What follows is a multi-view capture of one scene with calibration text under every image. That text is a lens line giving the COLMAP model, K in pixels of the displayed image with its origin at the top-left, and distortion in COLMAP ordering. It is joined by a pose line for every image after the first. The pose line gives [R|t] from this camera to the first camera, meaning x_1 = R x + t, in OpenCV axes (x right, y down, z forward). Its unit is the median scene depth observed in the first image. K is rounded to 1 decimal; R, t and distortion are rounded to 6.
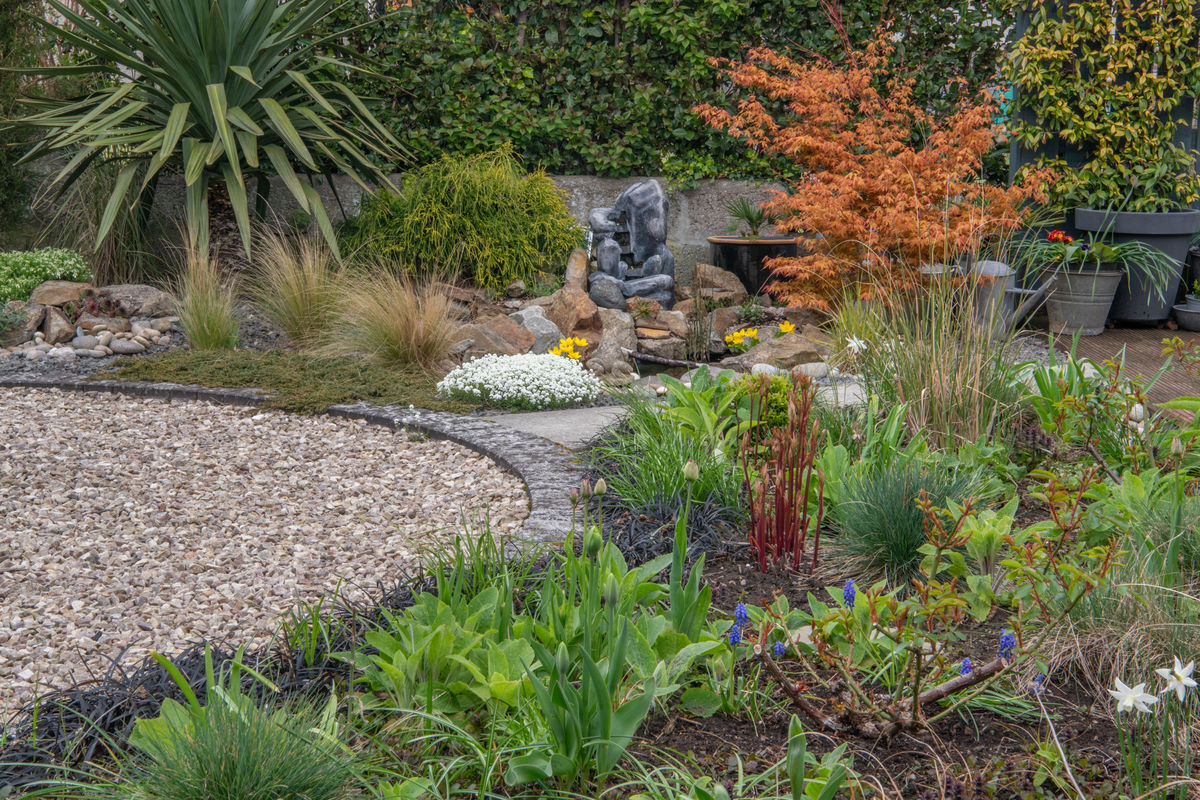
lens RADIAL K [[2095.2, 0, 600.2], [0, 2095.2, 400.5], [0, 0, 1]] dist [0.148832, 0.000000]
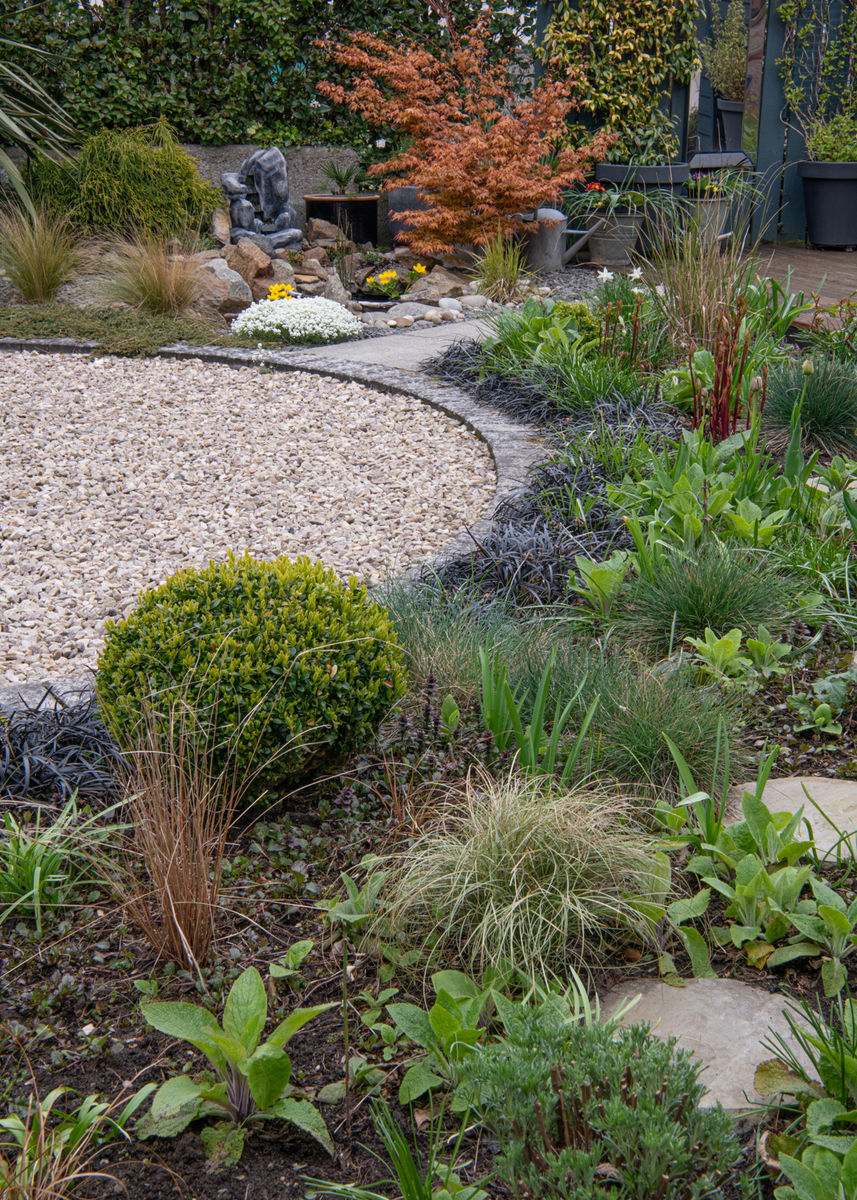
lens RADIAL K [[1760.1, 0, 428.1], [0, 1760.1, 598.3], [0, 0, 1]] dist [0.119111, 0.000000]
pose [[0.946650, -0.100703, 0.306124, -0.227010], [0.054631, 0.986320, 0.155523, -0.004383], [-0.317598, -0.130502, 0.939202, -0.010986]]
